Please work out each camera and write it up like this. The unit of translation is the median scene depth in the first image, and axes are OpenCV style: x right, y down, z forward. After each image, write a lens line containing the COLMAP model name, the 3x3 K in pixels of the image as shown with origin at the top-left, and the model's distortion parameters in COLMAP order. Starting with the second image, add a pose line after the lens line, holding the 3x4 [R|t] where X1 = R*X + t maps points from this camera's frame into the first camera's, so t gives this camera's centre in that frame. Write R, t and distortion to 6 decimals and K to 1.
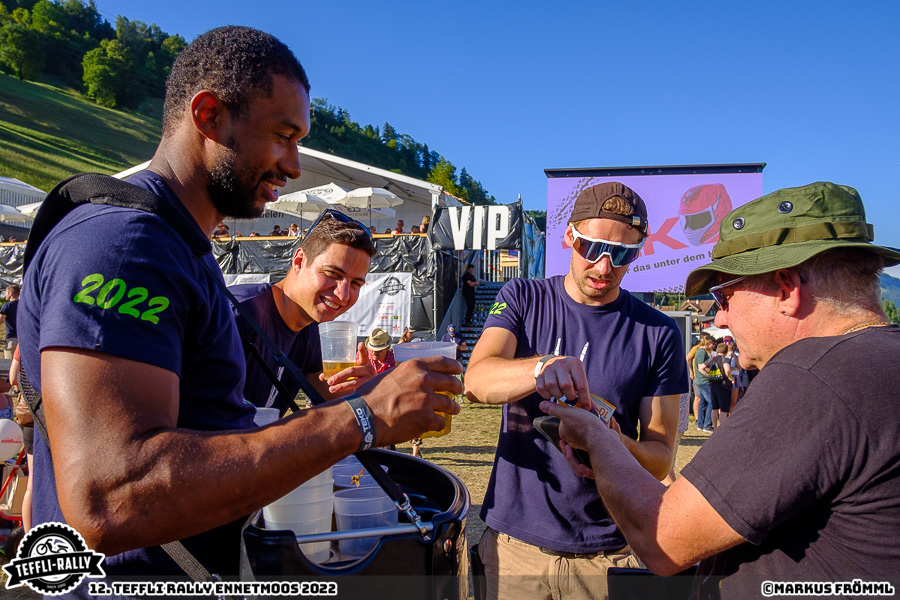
lens RADIAL K [[698.4, 0, 454.4], [0, 698.4, 299.2], [0, 0, 1]] dist [-0.022018, -0.004618]
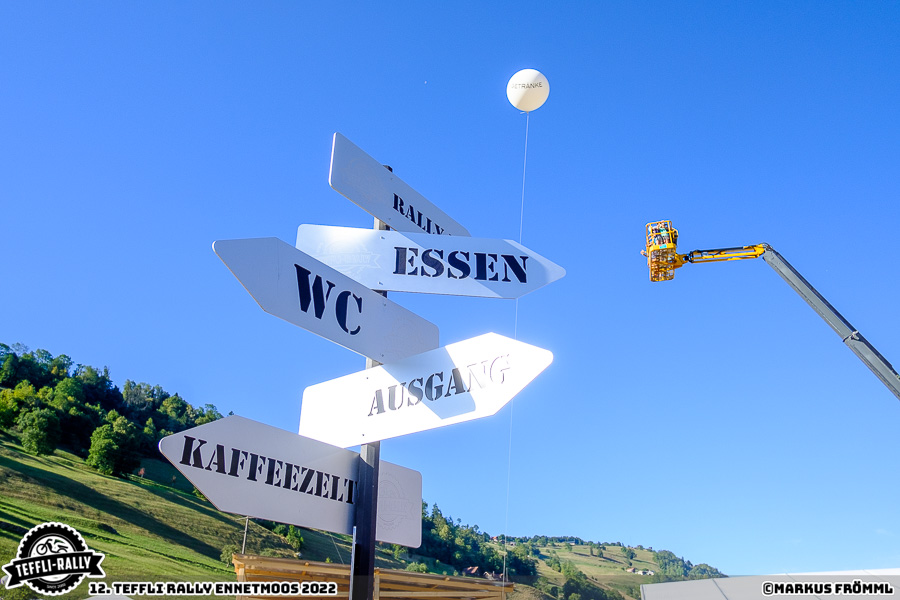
lens RADIAL K [[698.4, 0, 454.4], [0, 698.4, 299.2], [0, 0, 1]] dist [-0.022018, -0.004618]
pose [[0.999422, -0.027242, 0.020335, 0.042553], [0.033403, 0.898062, -0.438600, -0.006388], [-0.006313, 0.439025, 0.898452, -0.110869]]
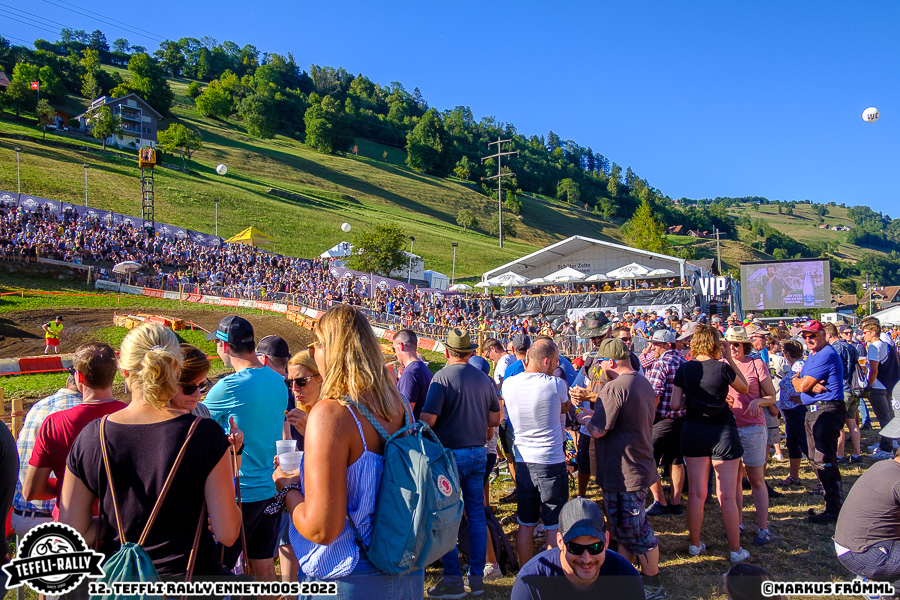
lens RADIAL K [[698.4, 0, 454.4], [0, 698.4, 299.2], [0, 0, 1]] dist [-0.022018, -0.004618]
pose [[0.971319, -0.052683, -0.231869, -0.012503], [0.052484, 0.998597, -0.007033, -0.003675], [0.231914, -0.005338, 0.972722, -0.071996]]
